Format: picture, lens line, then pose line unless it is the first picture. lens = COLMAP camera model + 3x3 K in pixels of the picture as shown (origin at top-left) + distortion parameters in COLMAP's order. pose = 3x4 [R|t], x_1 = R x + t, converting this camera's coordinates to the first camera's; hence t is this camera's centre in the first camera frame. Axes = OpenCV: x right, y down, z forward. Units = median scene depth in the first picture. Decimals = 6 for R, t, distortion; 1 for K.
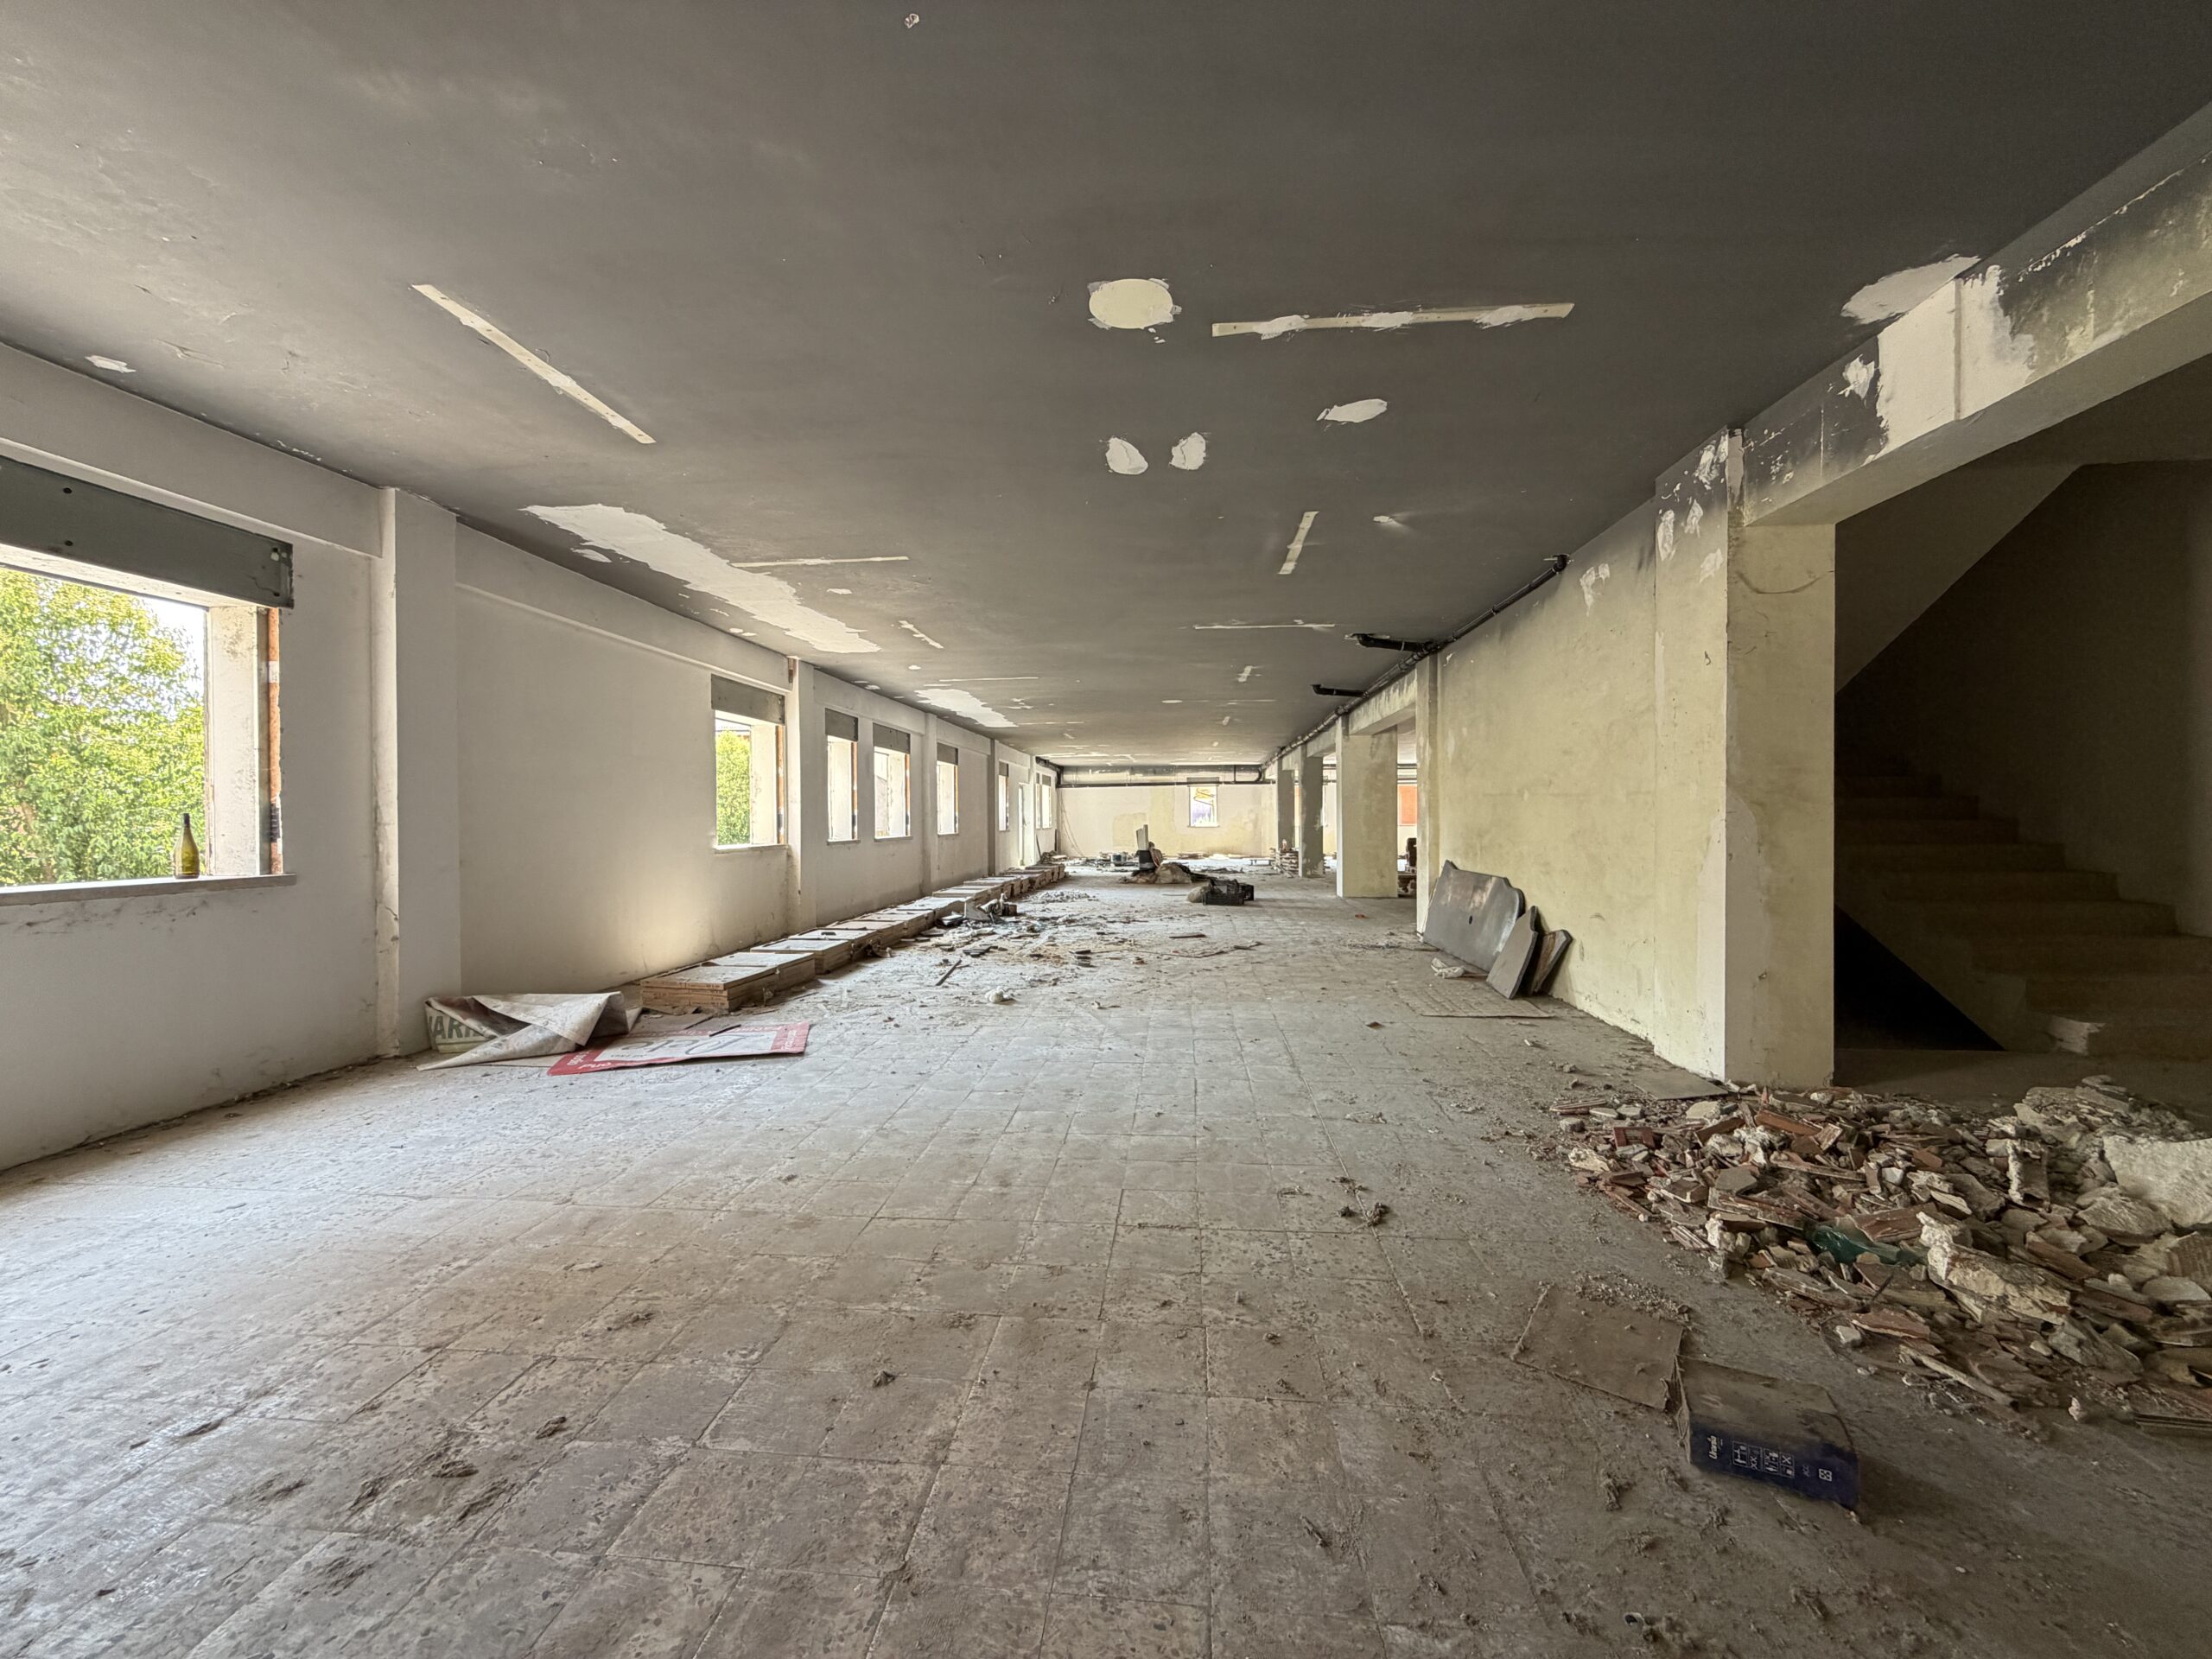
lens RADIAL K [[880.6, 0, 1099.9], [0, 880.6, 824.4], [0, 0, 1]] dist [0.001067, -0.000151]
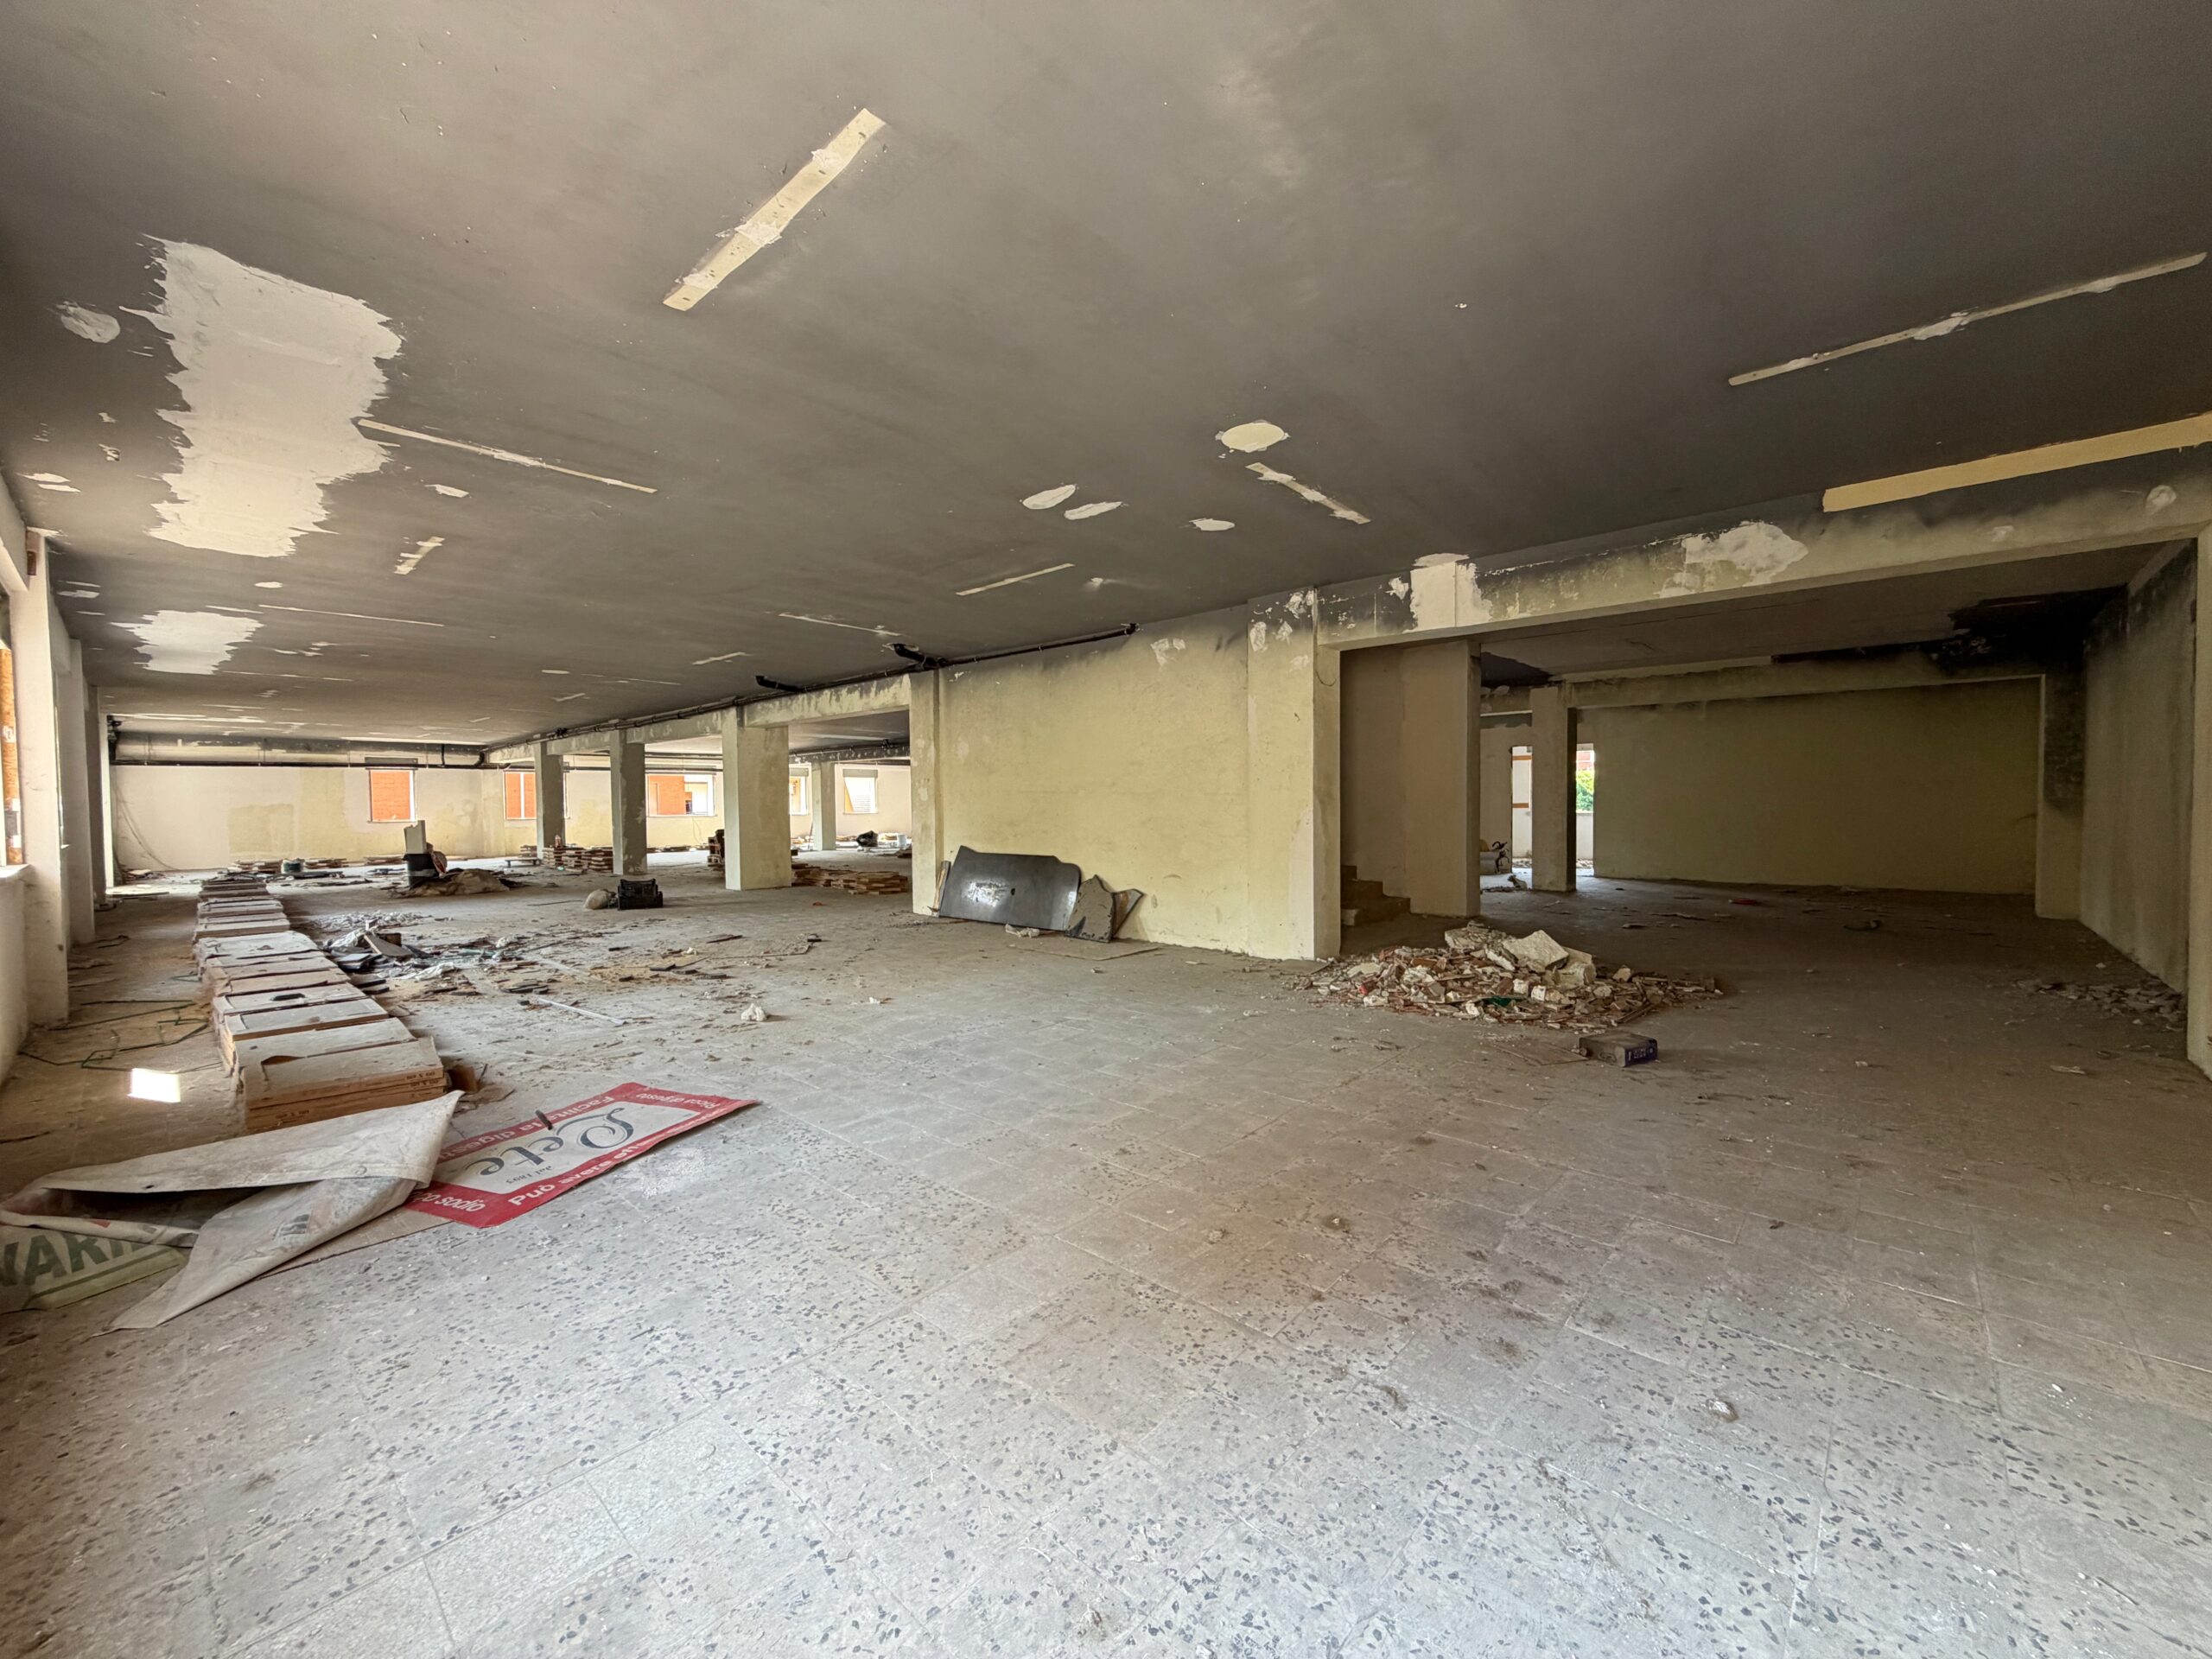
lens RADIAL K [[880.6, 0, 1099.9], [0, 880.6, 824.4], [0, 0, 1]] dist [0.001067, -0.000151]
pose [[0.596710, -0.019946, 0.802209, -0.787171], [0.010586, 0.999800, 0.016985, -0.010614], [-0.802387, -0.001643, 0.596801, 0.244405]]
